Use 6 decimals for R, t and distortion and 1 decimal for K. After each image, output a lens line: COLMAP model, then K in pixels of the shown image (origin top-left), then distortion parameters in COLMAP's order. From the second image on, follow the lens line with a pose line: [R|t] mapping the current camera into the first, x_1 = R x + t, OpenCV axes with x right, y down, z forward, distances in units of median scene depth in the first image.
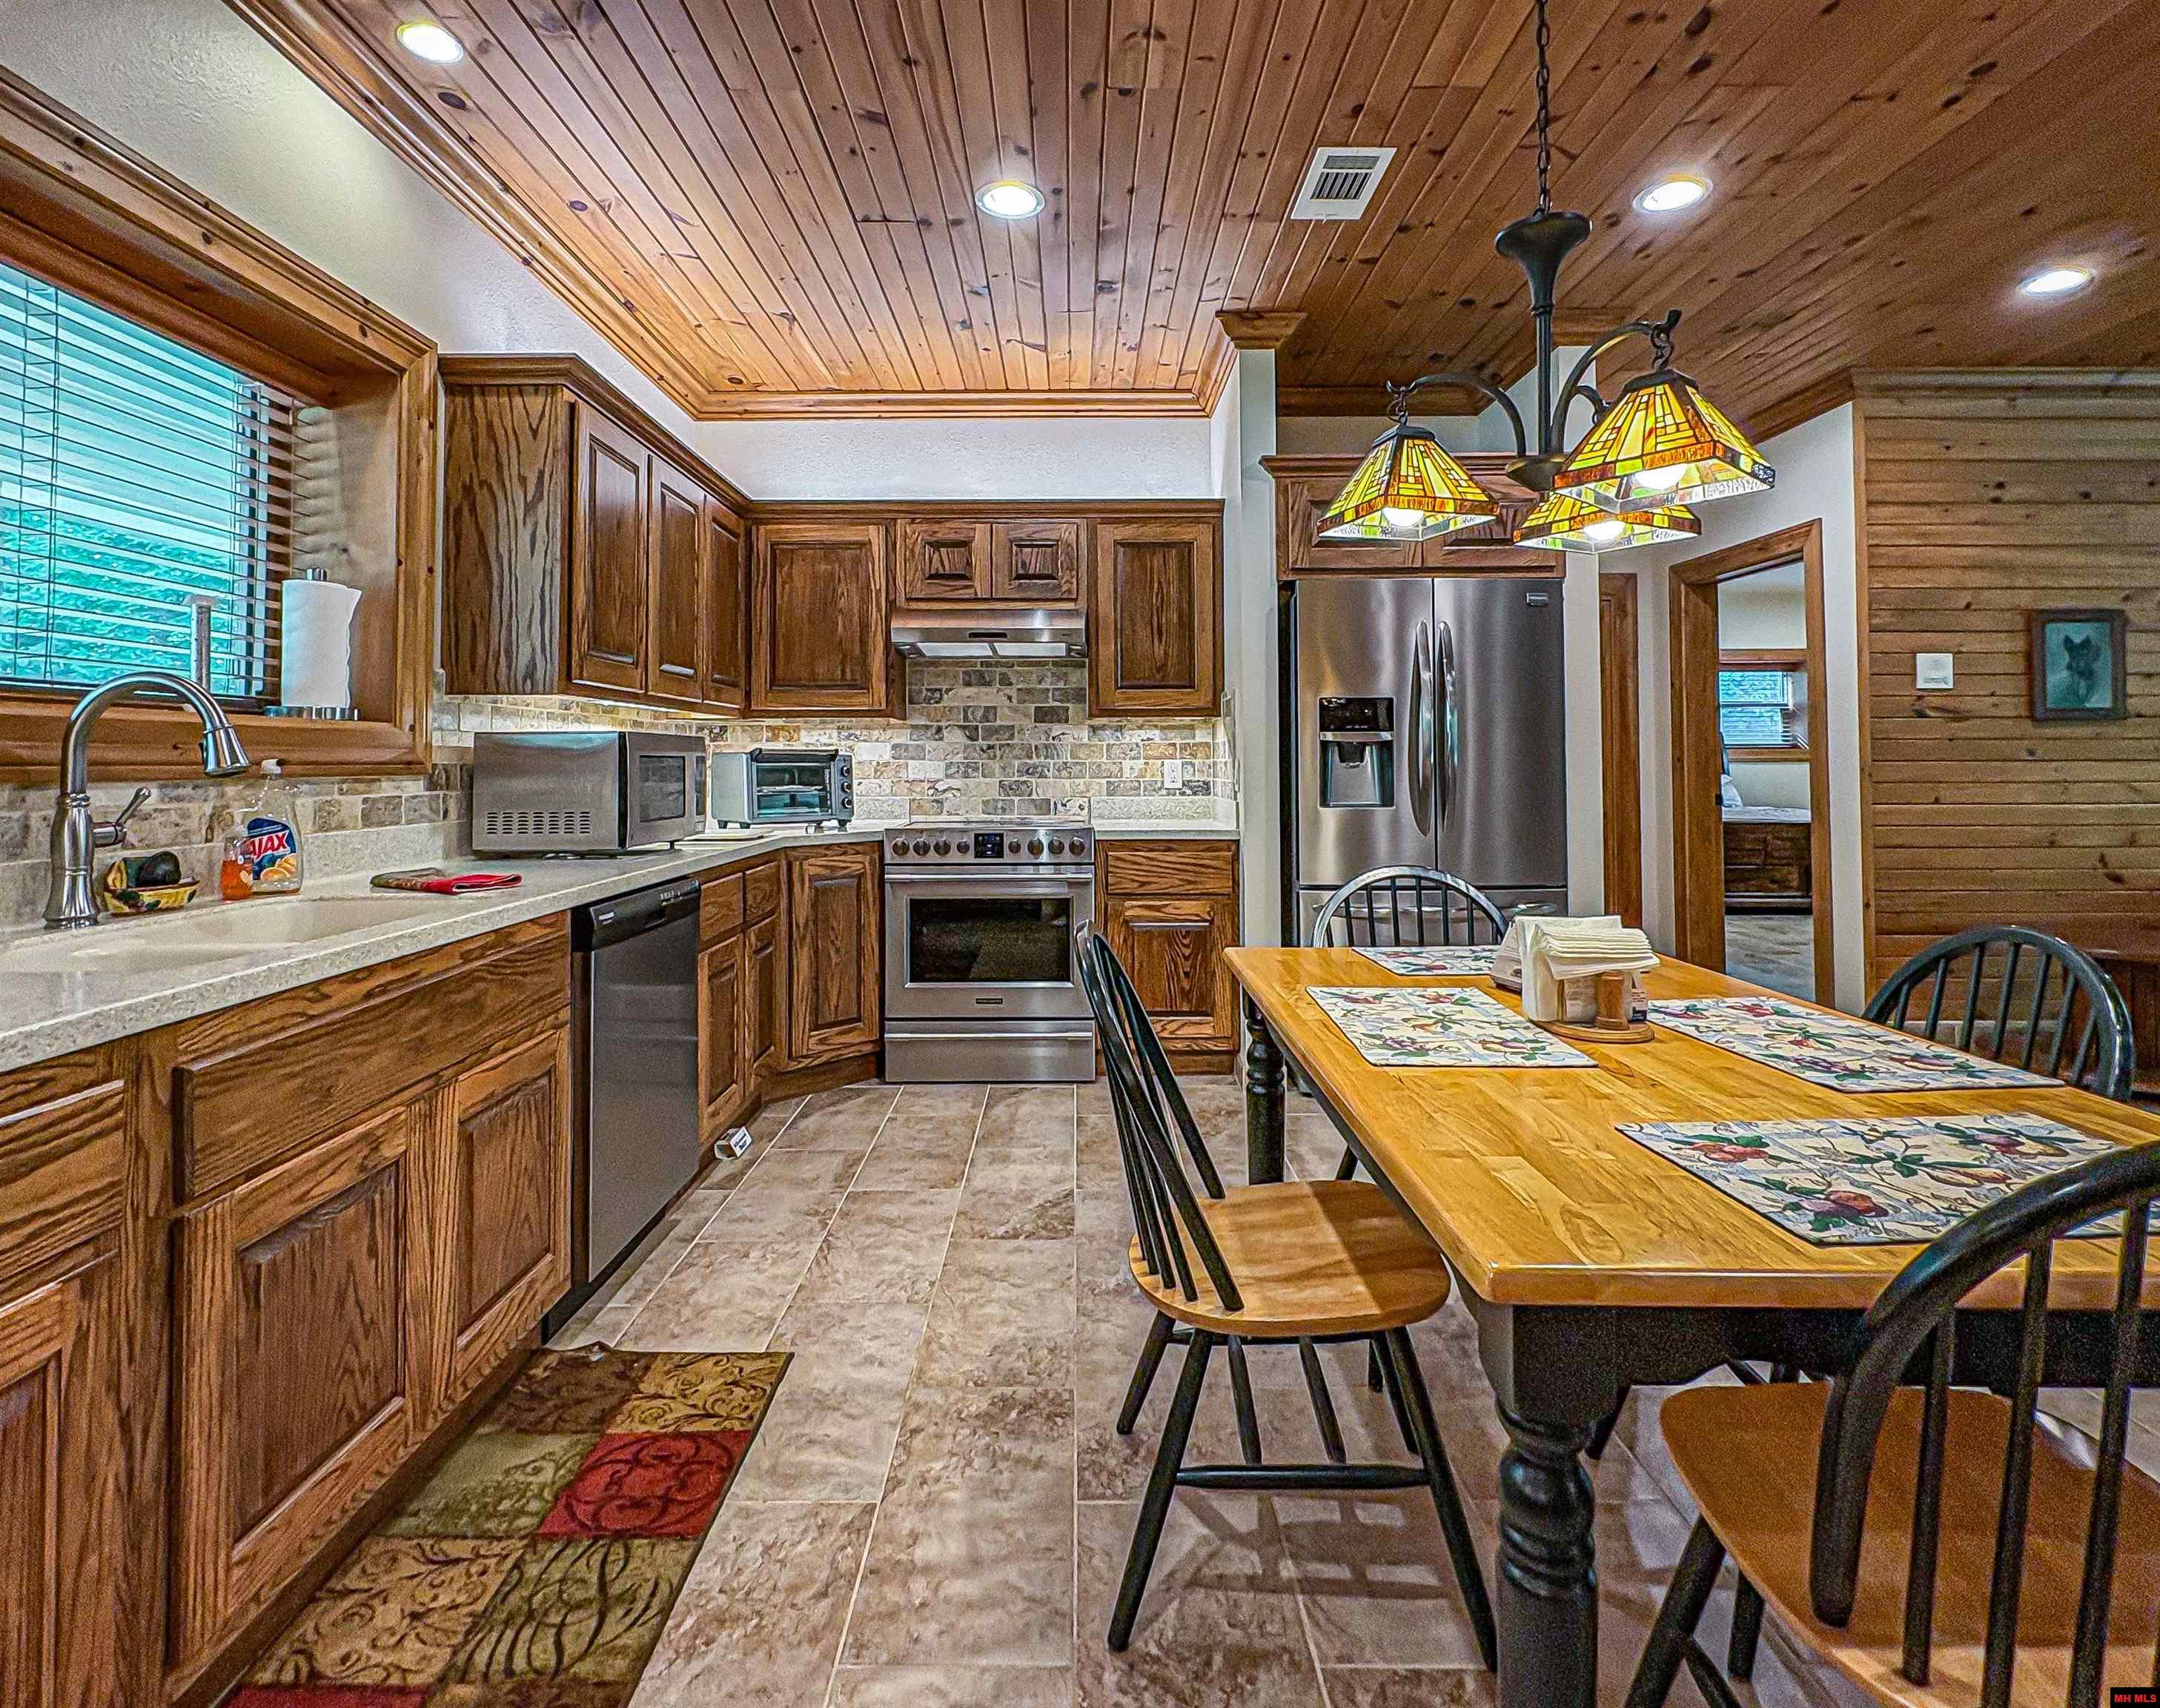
lens RADIAL K [[1224.6, 0, 953.5], [0, 1224.6, 729.5], [0, 0, 1]] dist [-0.005259, -0.000559]
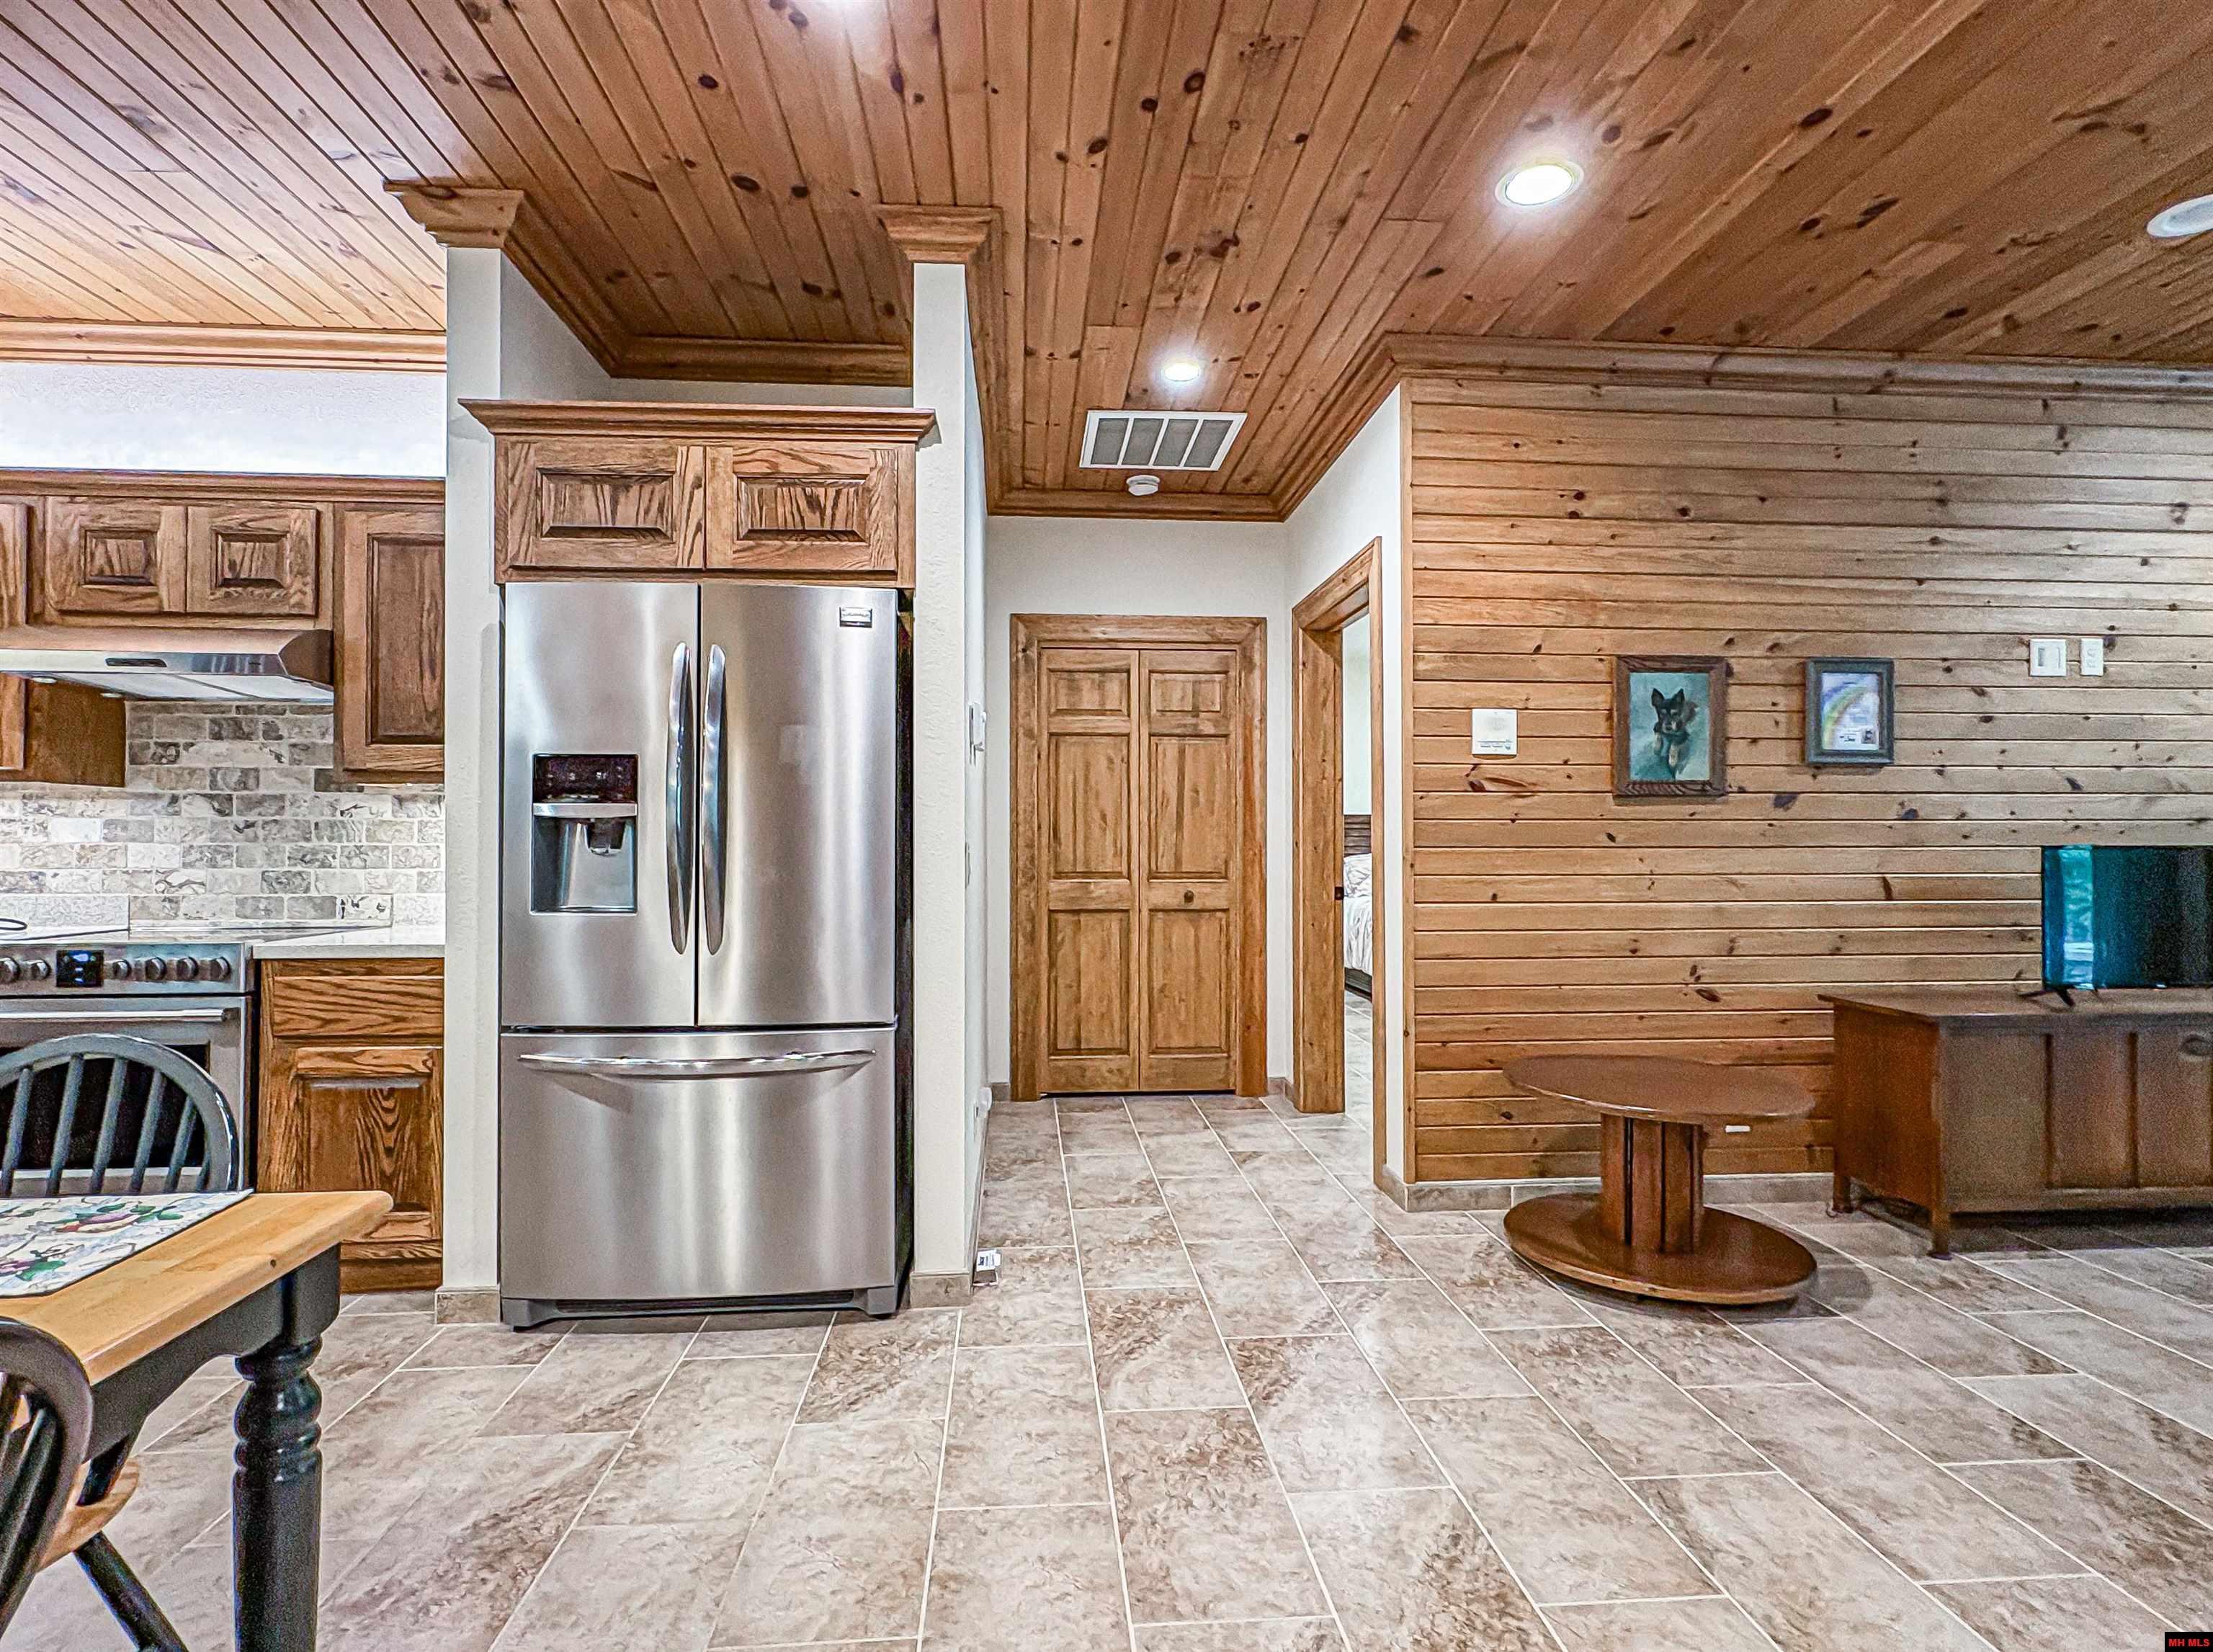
lens RADIAL K [[1207.3, 0, 1106.3], [0, 1207.3, 828.7], [0, 0, 1]] dist [-0.001618, 0.000031]
pose [[0.995222, 0.003729, 0.097569, 0.489095], [-0.005012, 0.999904, 0.012911, 0.005332], [-0.097512, -0.013339, 0.995145, 0.259477]]
